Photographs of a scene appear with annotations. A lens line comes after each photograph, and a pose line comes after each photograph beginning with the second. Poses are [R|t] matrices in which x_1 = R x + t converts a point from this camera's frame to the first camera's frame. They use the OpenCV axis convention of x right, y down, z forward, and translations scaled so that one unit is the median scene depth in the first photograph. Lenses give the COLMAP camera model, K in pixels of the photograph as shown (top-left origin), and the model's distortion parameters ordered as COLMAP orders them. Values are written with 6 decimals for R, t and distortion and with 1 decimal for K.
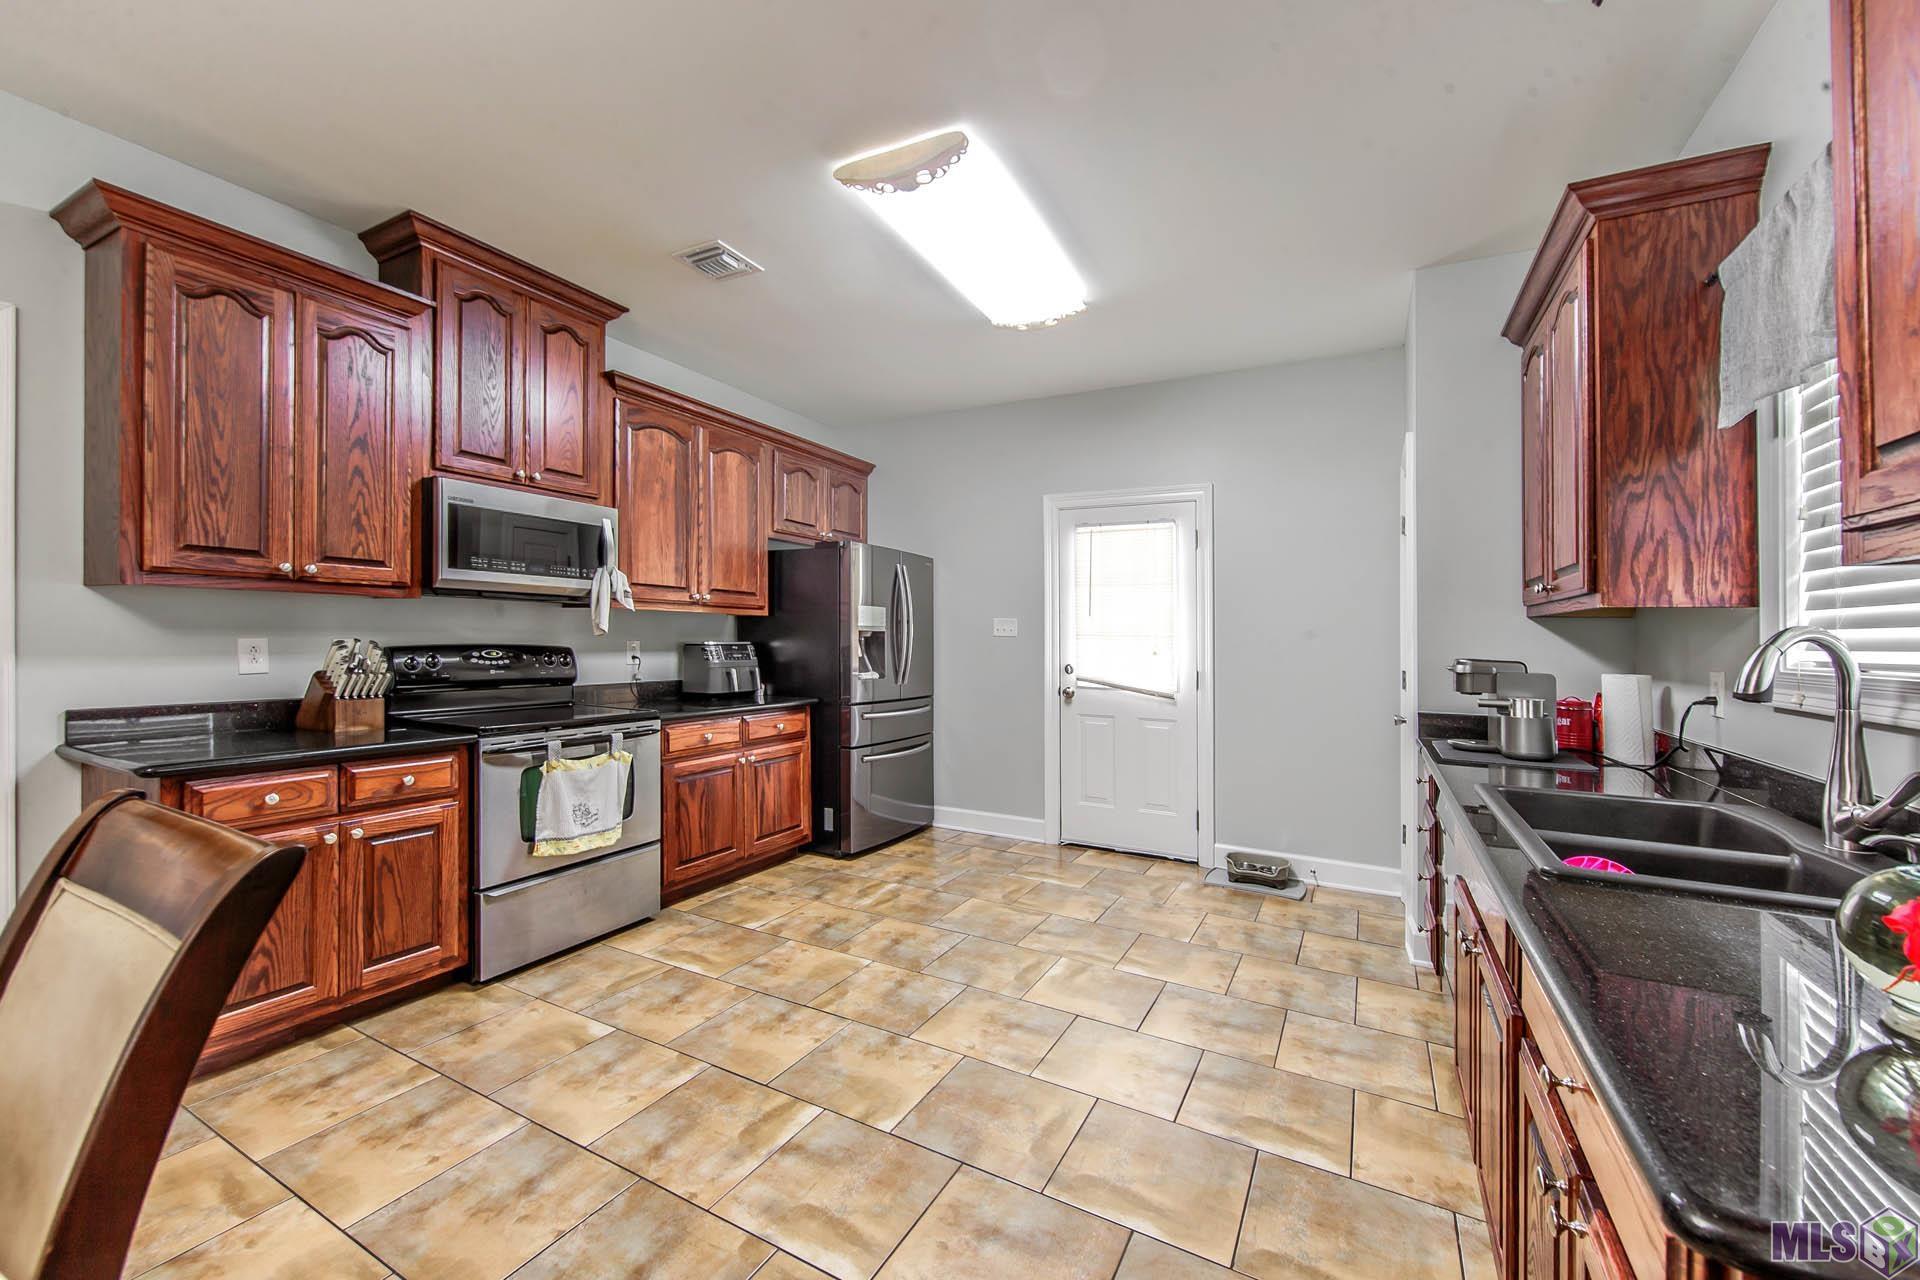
lens RADIAL K [[755.8, 0, 958.1], [0, 755.8, 637.3], [0, 0, 1]] dist [-0.000009, -0.000152]
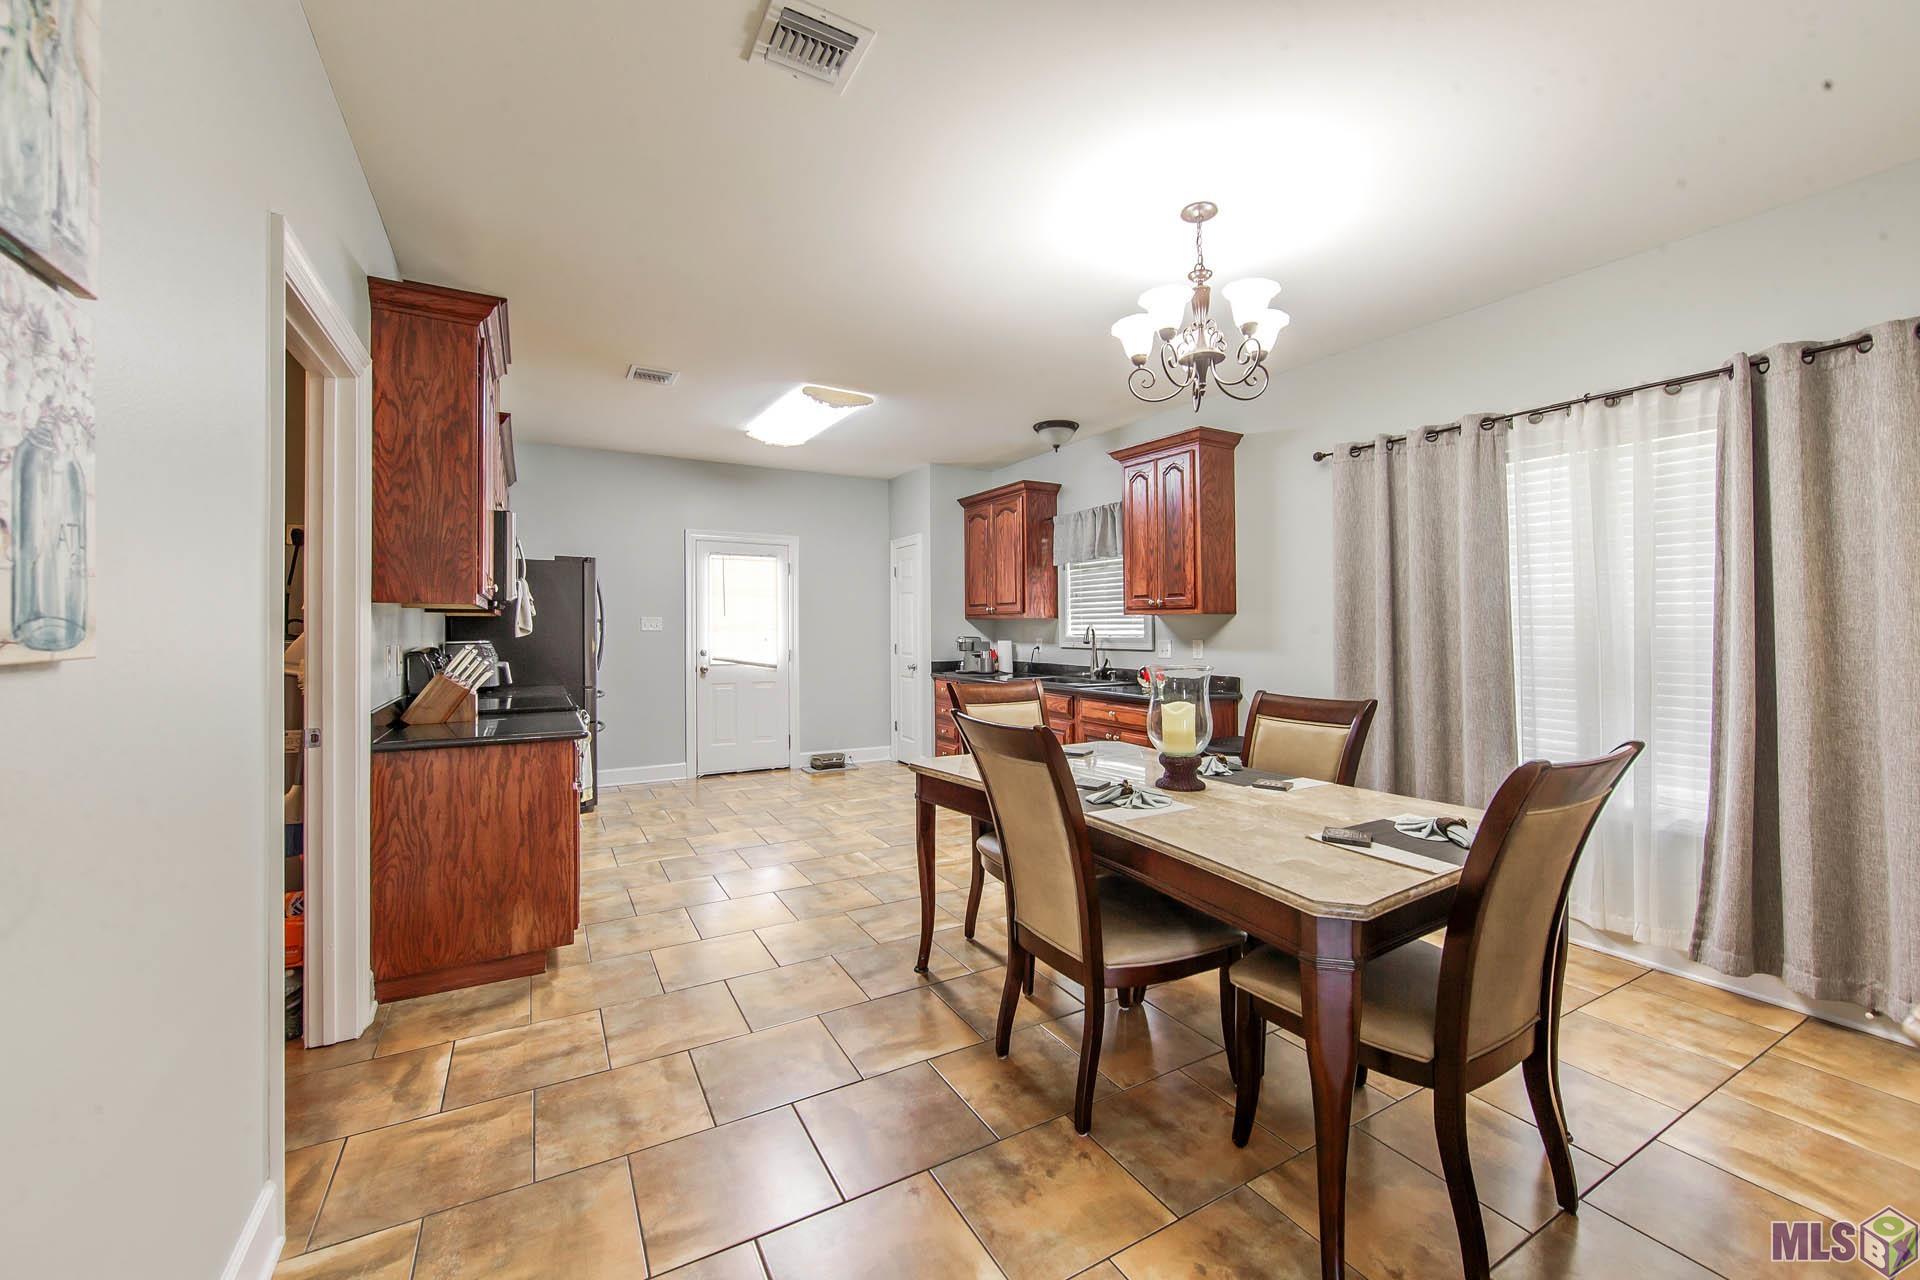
lens RADIAL K [[755.8, 0, 961.6], [0, 755.8, 624.6], [0, 0, 1]] dist [-0.000009, -0.000152]
pose [[0.529772, -0.012497, 0.848048, -0.939158], [0.011771, 0.999903, 0.007381, -0.019438], [-0.848059, 0.006072, 0.529868, -0.201977]]
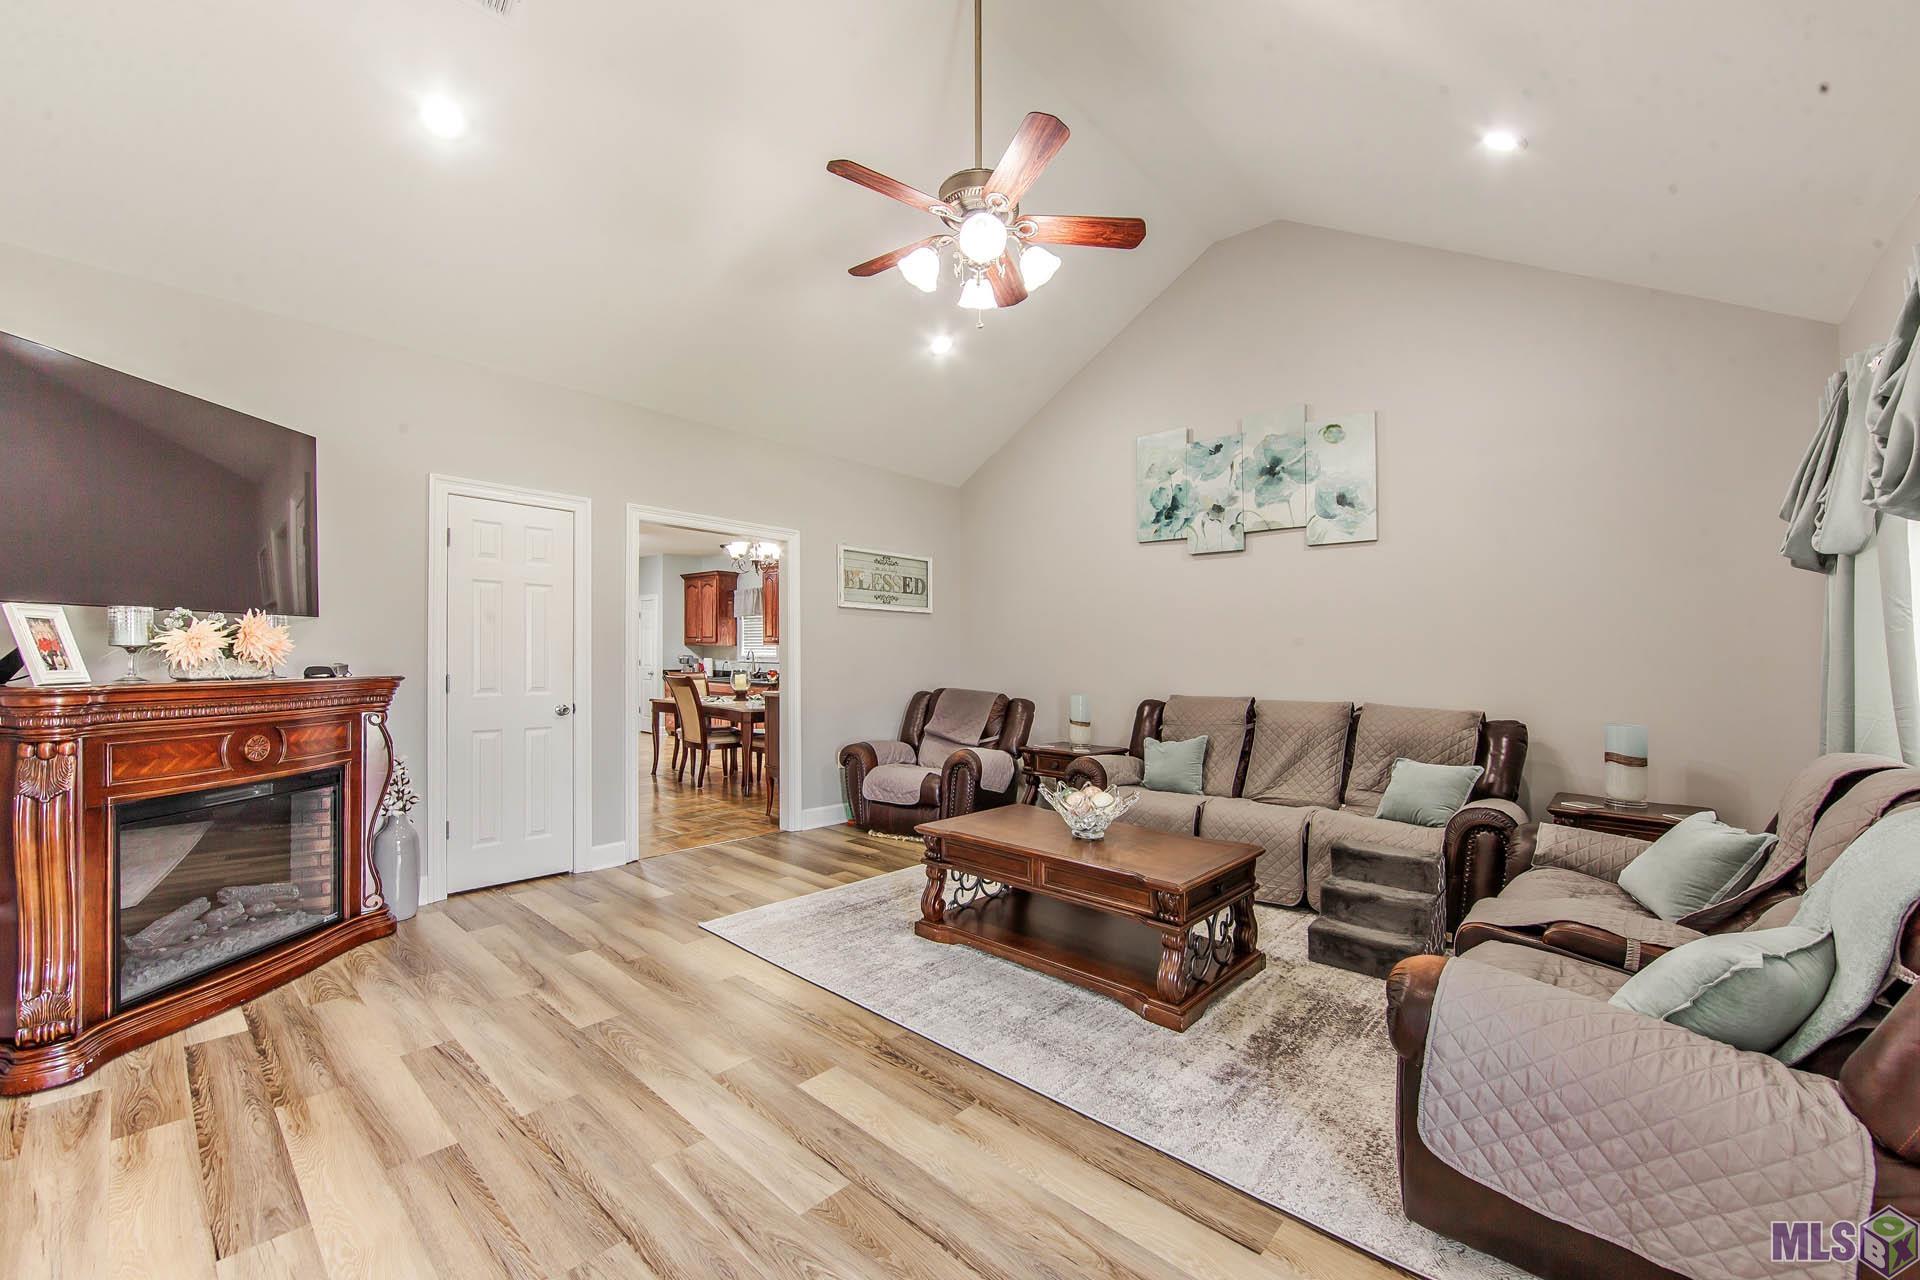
lens RADIAL K [[755.8, 0, 952.8], [0, 755.8, 654.4], [0, 0, 1]] dist [-0.000009, -0.000152]
pose [[0.240455, -0.015642, 0.970534, -2.055403], [-0.003760, 0.999848, 0.017046, -0.037129], [-0.970653, -0.007748, 0.240359, -1.002548]]
